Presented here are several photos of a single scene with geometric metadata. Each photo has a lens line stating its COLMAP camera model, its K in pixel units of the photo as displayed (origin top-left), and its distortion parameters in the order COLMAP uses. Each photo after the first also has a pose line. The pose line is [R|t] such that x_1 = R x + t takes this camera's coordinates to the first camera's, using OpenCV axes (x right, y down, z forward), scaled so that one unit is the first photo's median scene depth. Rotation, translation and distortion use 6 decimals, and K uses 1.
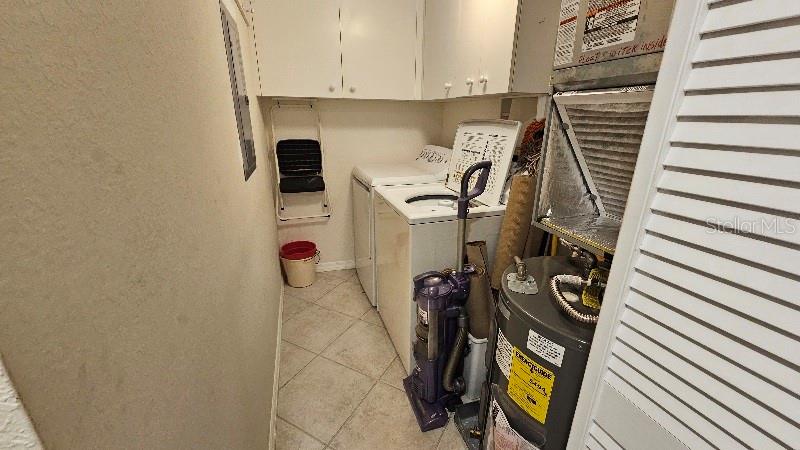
lens RADIAL K [[326.0, 0, 400.0], [0, 326.0, 226.1], [0, 0, 1]] dist [0.001081, -0.000702]
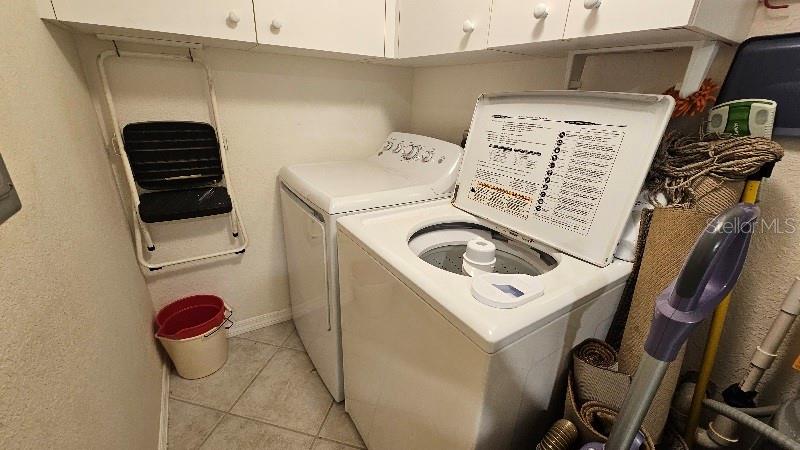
lens RADIAL K [[326.0, 0, 398.1], [0, 326.0, 228.3], [0, 0, 1]] dist [0.001081, -0.000702]
pose [[0.966709, -0.066749, 0.247018, -0.092003], [0.050811, 0.996228, 0.070348, -0.106382], [-0.250781, -0.055455, 0.966454, 0.369052]]
